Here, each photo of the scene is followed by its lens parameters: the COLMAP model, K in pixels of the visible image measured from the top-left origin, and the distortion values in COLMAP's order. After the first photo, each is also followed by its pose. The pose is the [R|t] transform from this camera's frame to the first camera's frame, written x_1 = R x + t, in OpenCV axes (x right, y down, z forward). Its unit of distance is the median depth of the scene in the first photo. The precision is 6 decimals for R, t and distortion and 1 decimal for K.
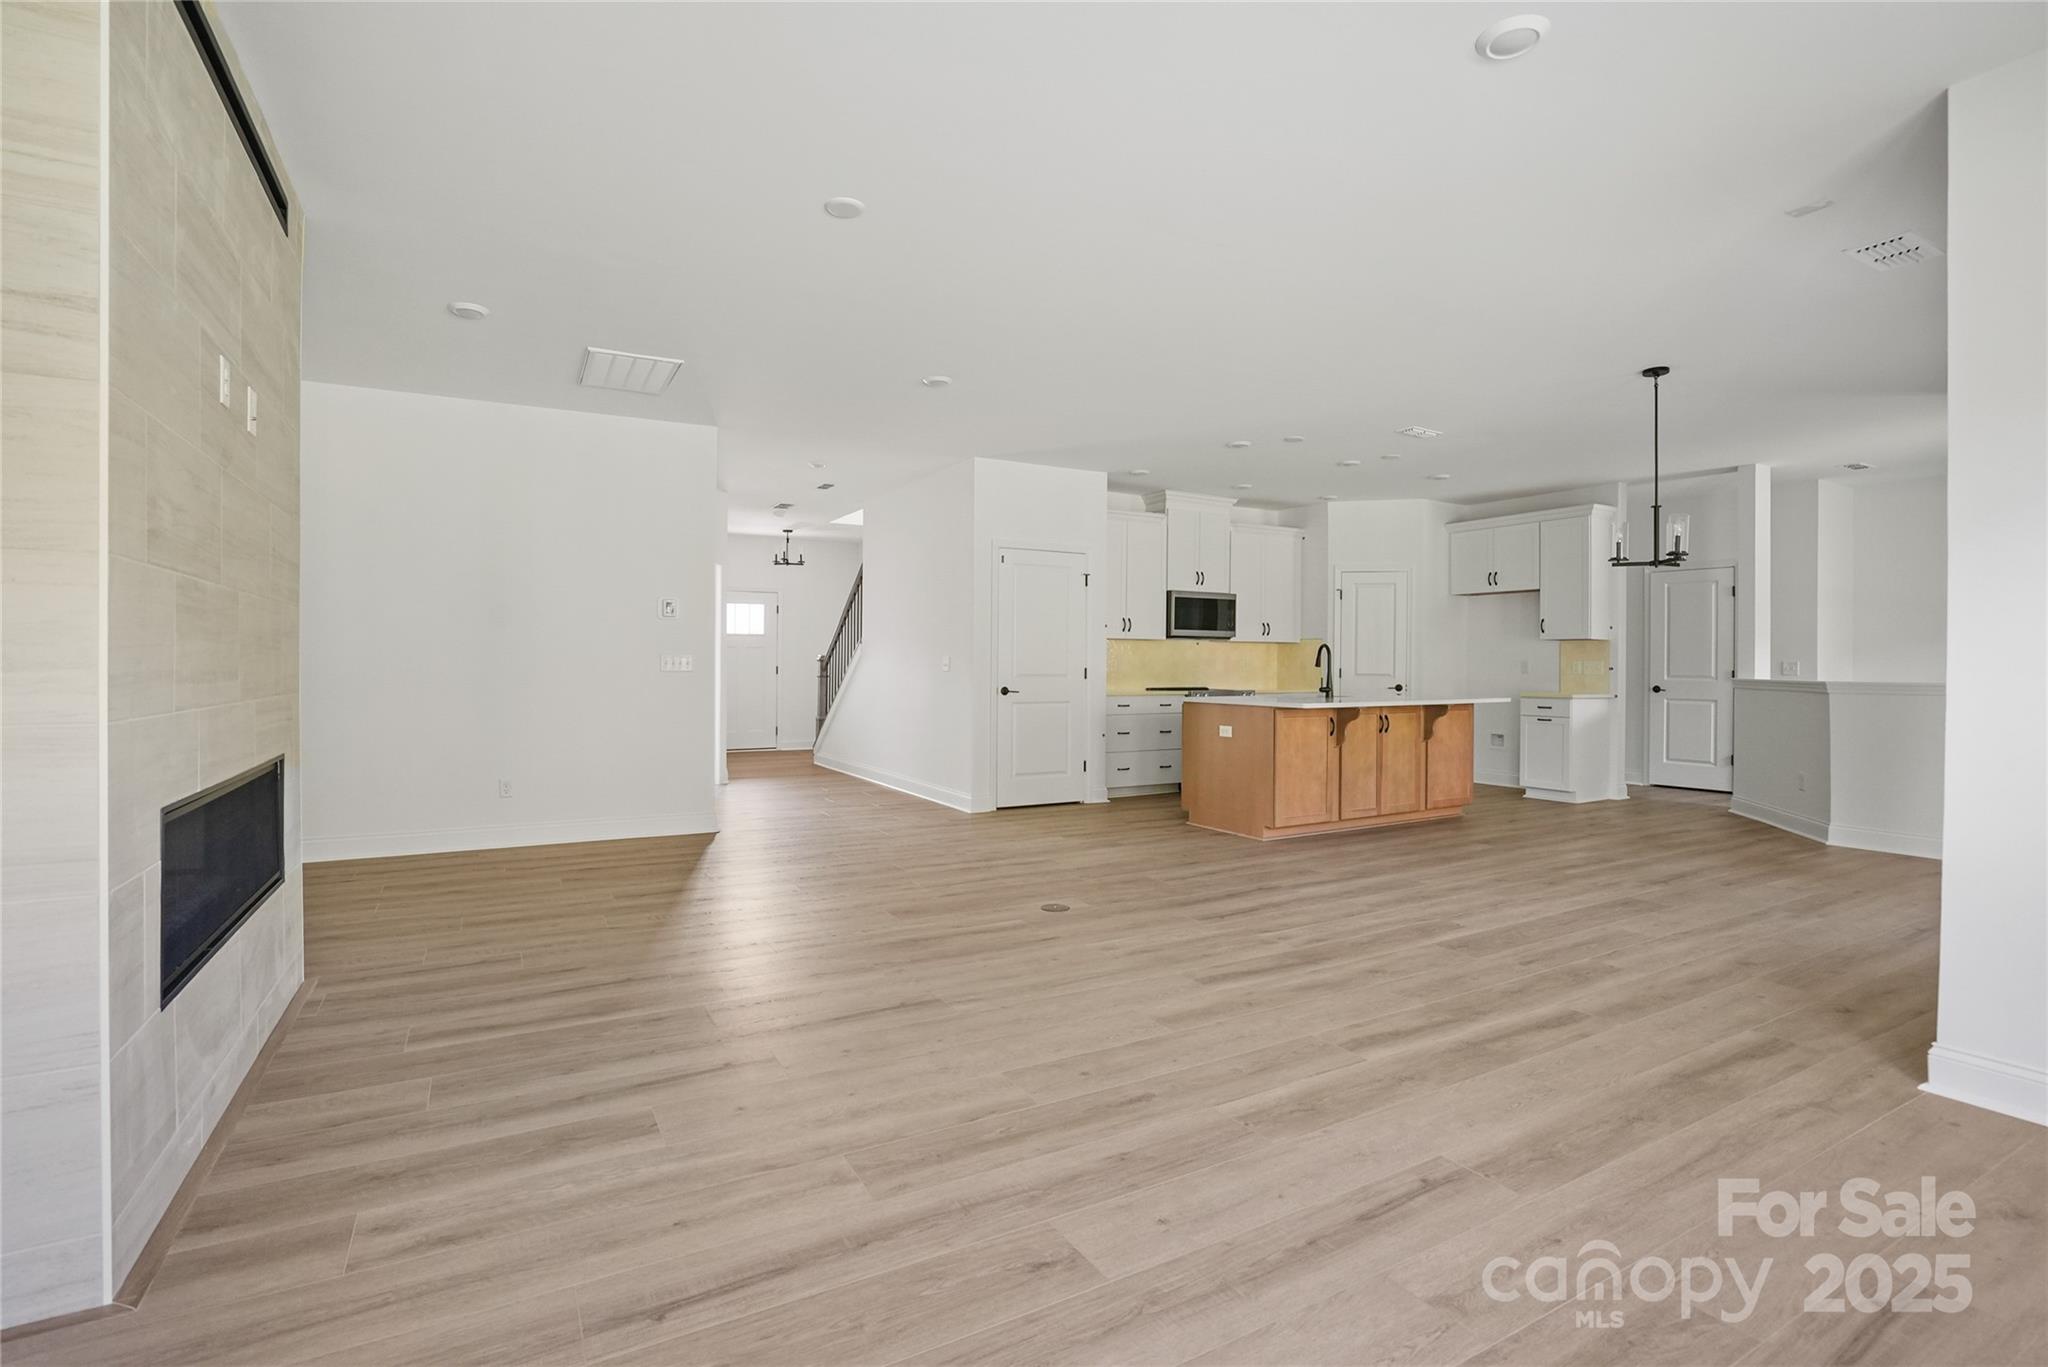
lens RADIAL K [[961.3, 0, 1013.6], [0, 961.3, 662.2], [0, 0, 1]] dist [-0.057532, 0.027355]
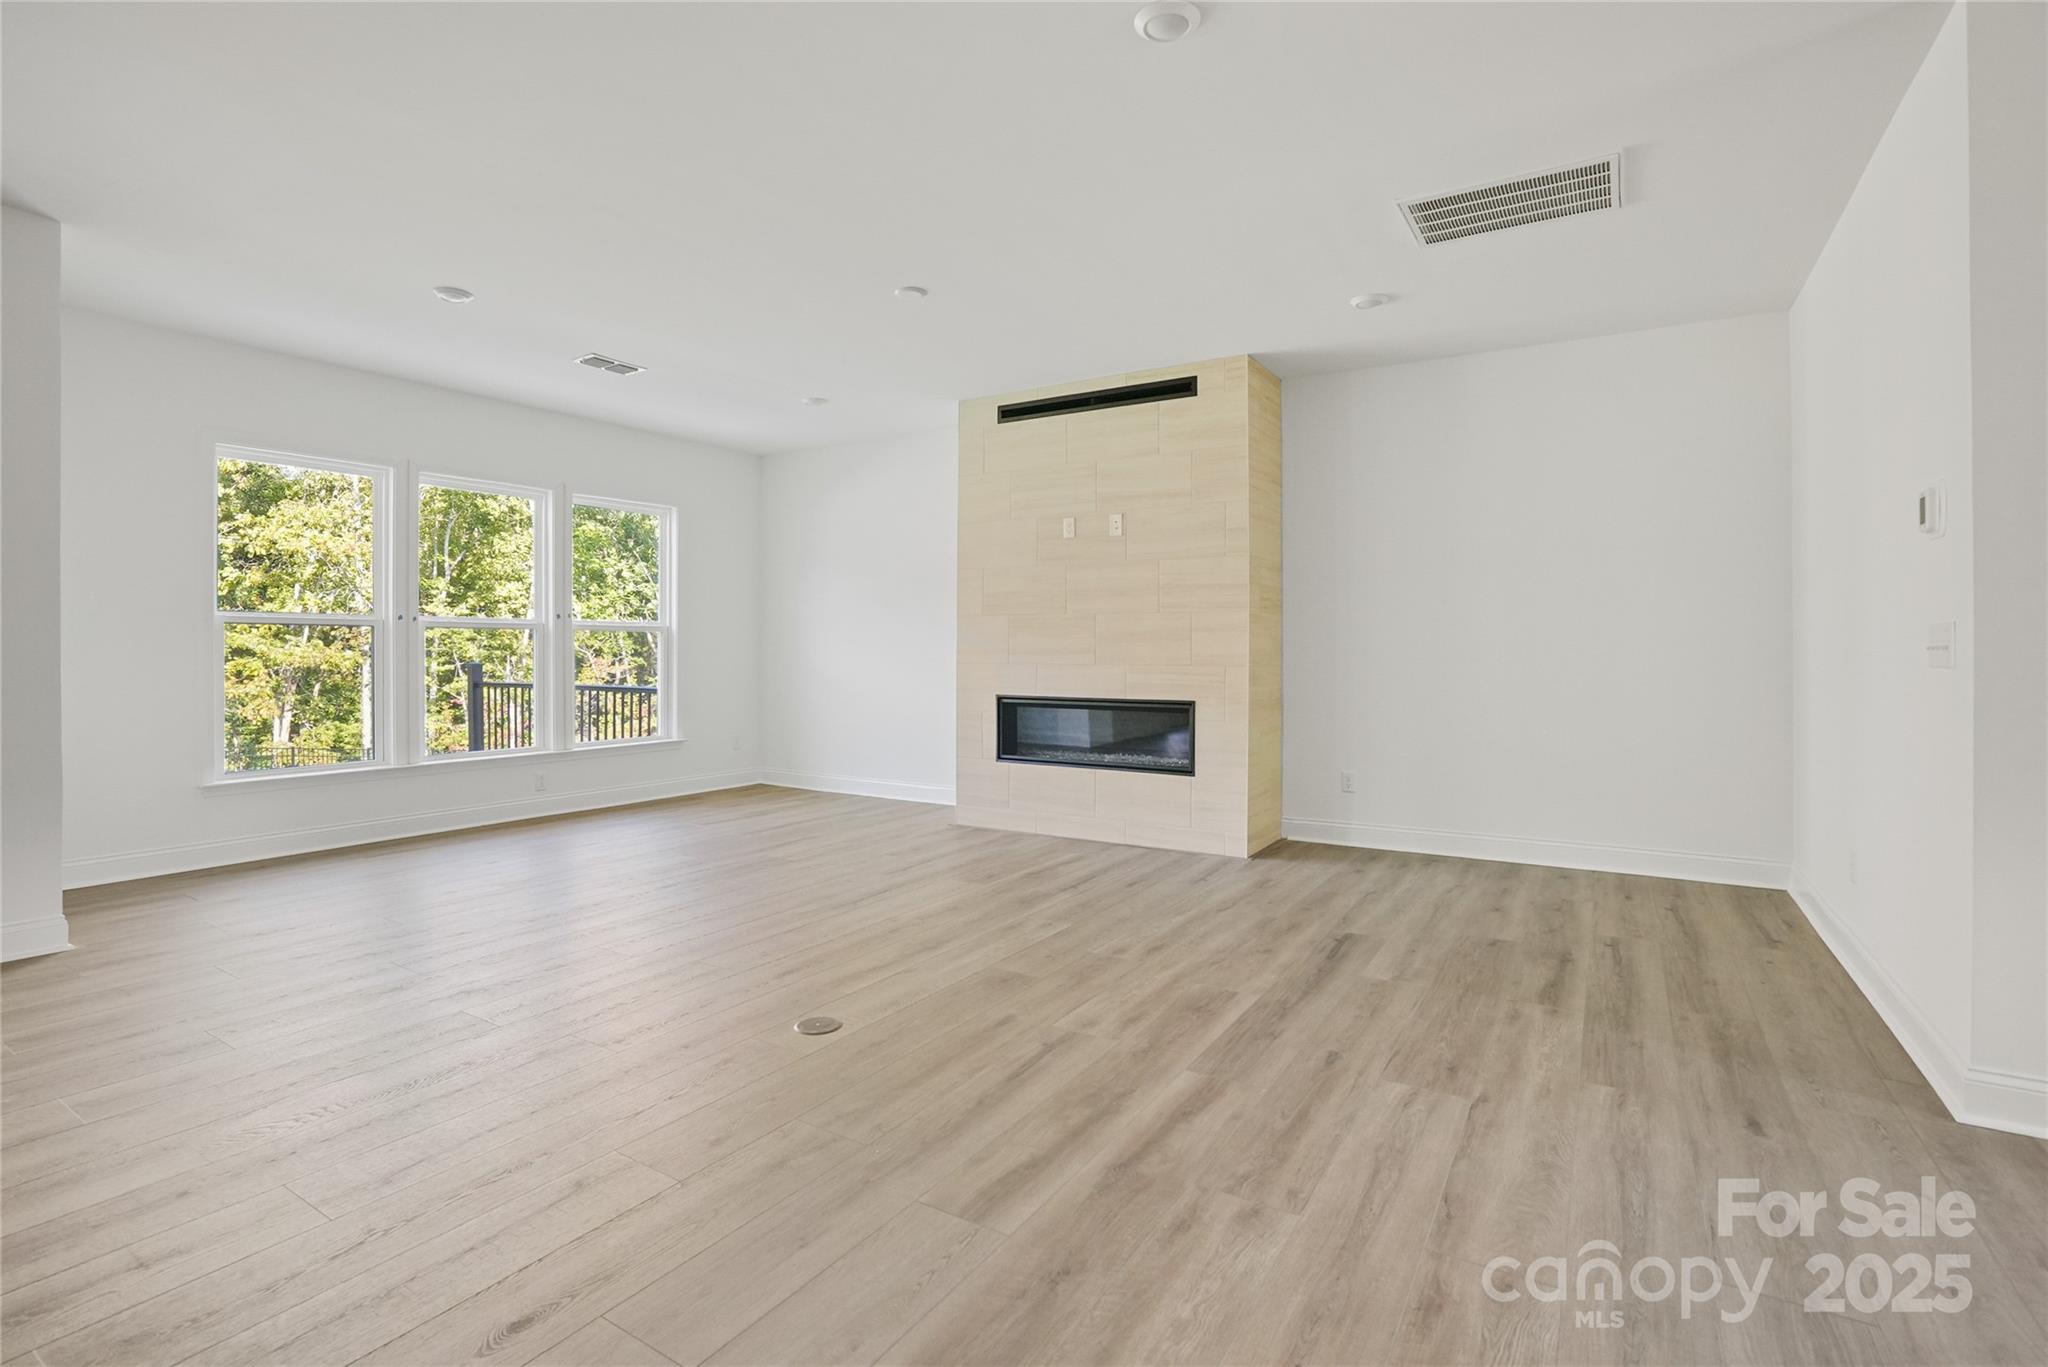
lens RADIAL K [[961.3, 0, 1013.6], [0, 961.3, 662.2], [0, 0, 1]] dist [-0.057532, 0.027355]
pose [[-0.879097, -0.001253, -0.476641, 0.277835], [-0.006849, 0.999927, 0.010002, 0.008186], [0.476593, 0.012057, -0.879041, 1.937765]]
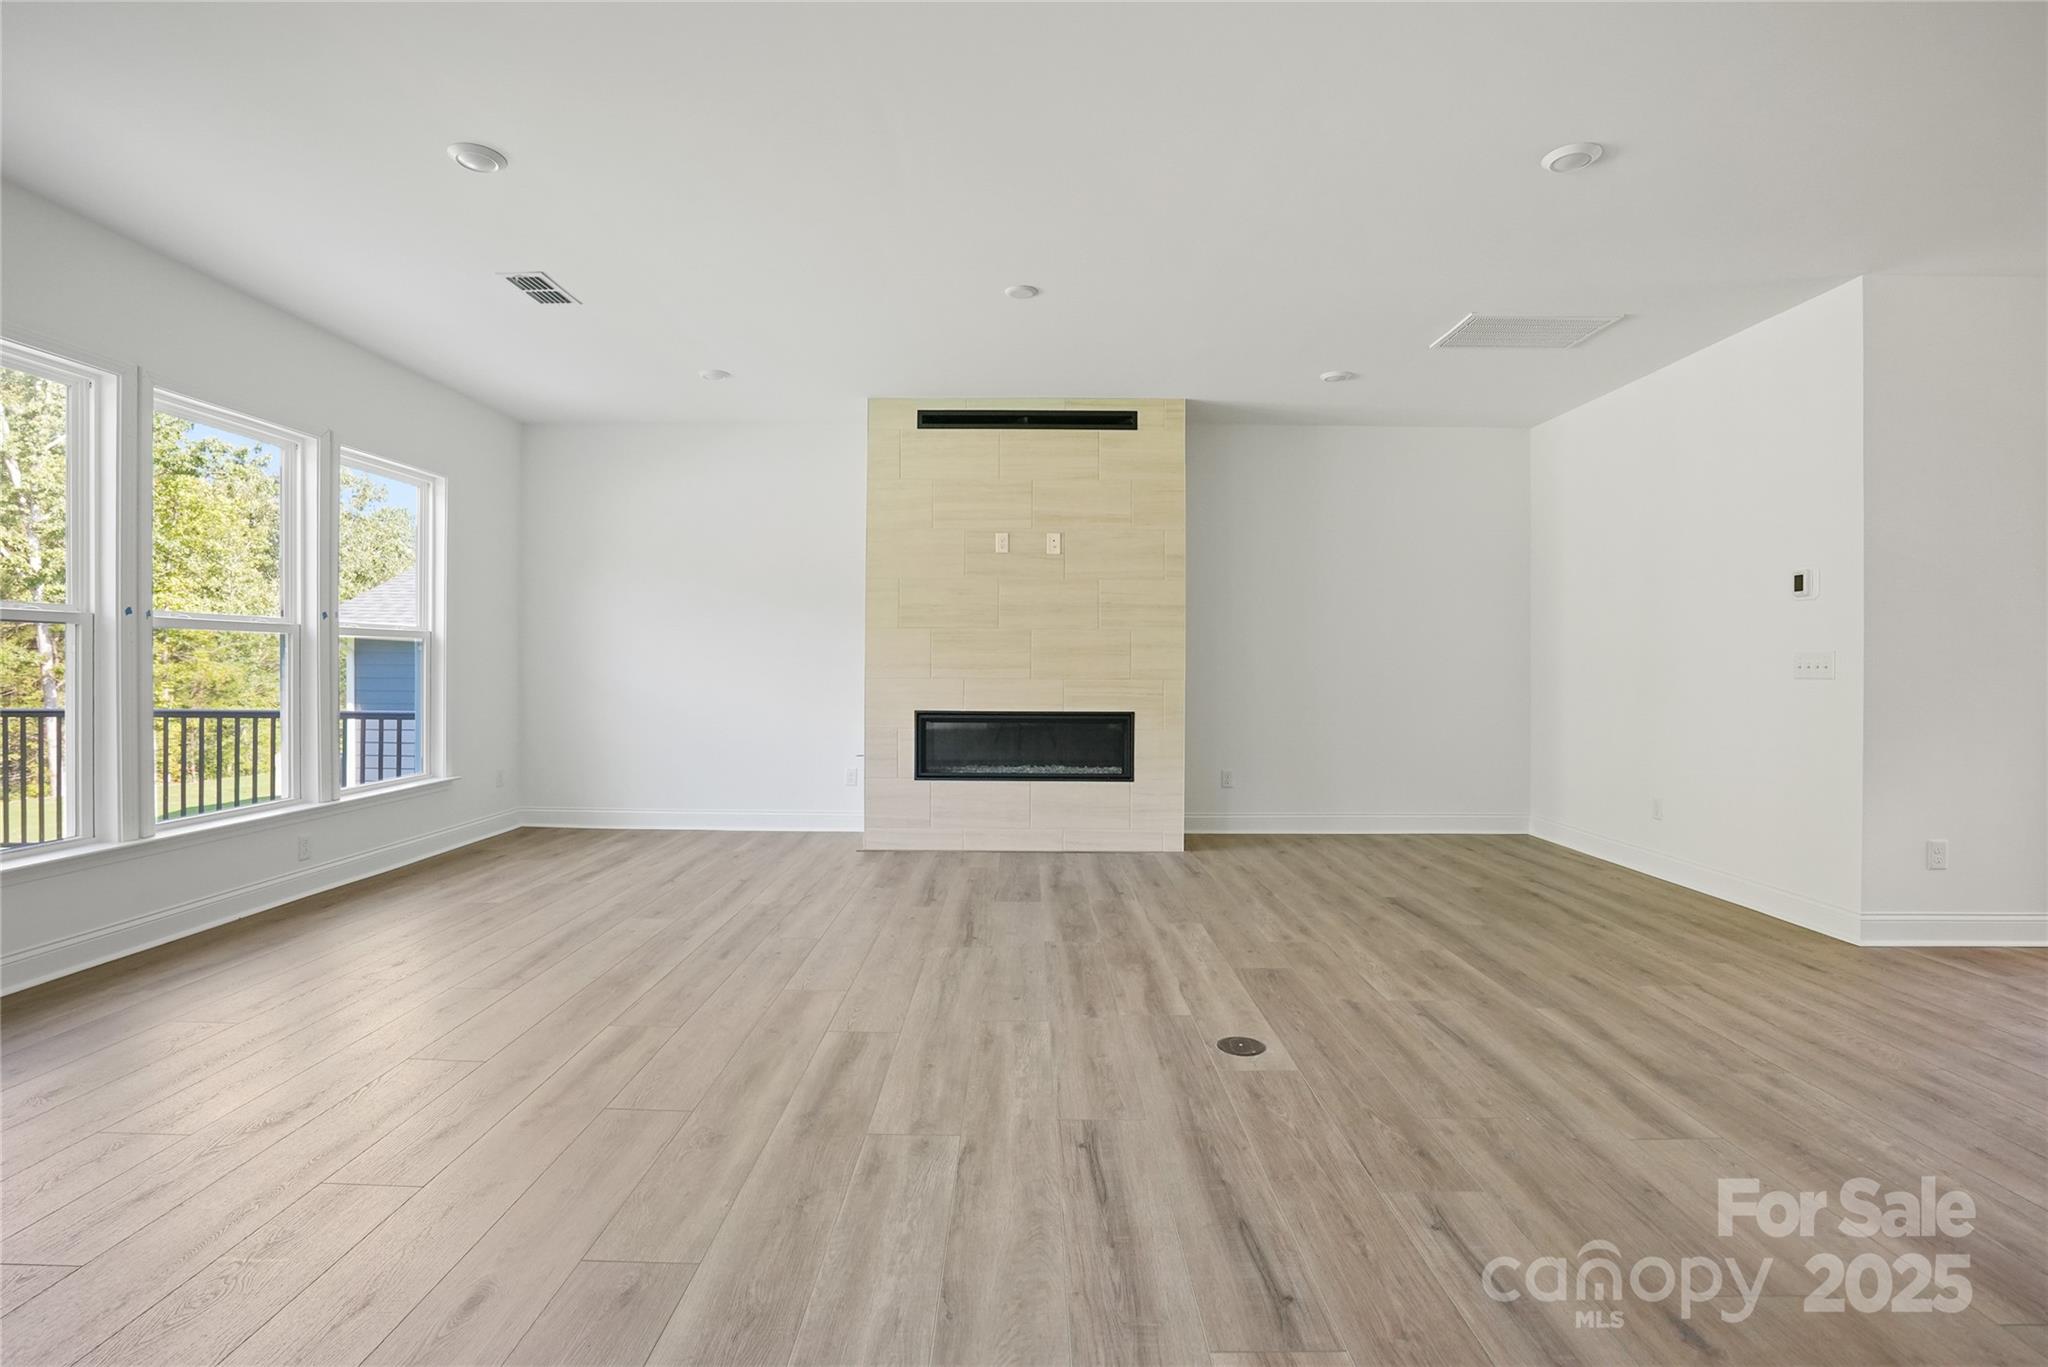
lens RADIAL K [[956.8, 0, 1016.5], [0, 956.8, 676.5], [0, 0, 1]] dist [-0.048918, 0.018292]
pose [[-0.498146, 0.002951, -0.867088, 0.786534], [-0.006667, 0.999952, 0.007233, 0.011449], [0.867067, 0.009384, -0.498103, 1.416883]]
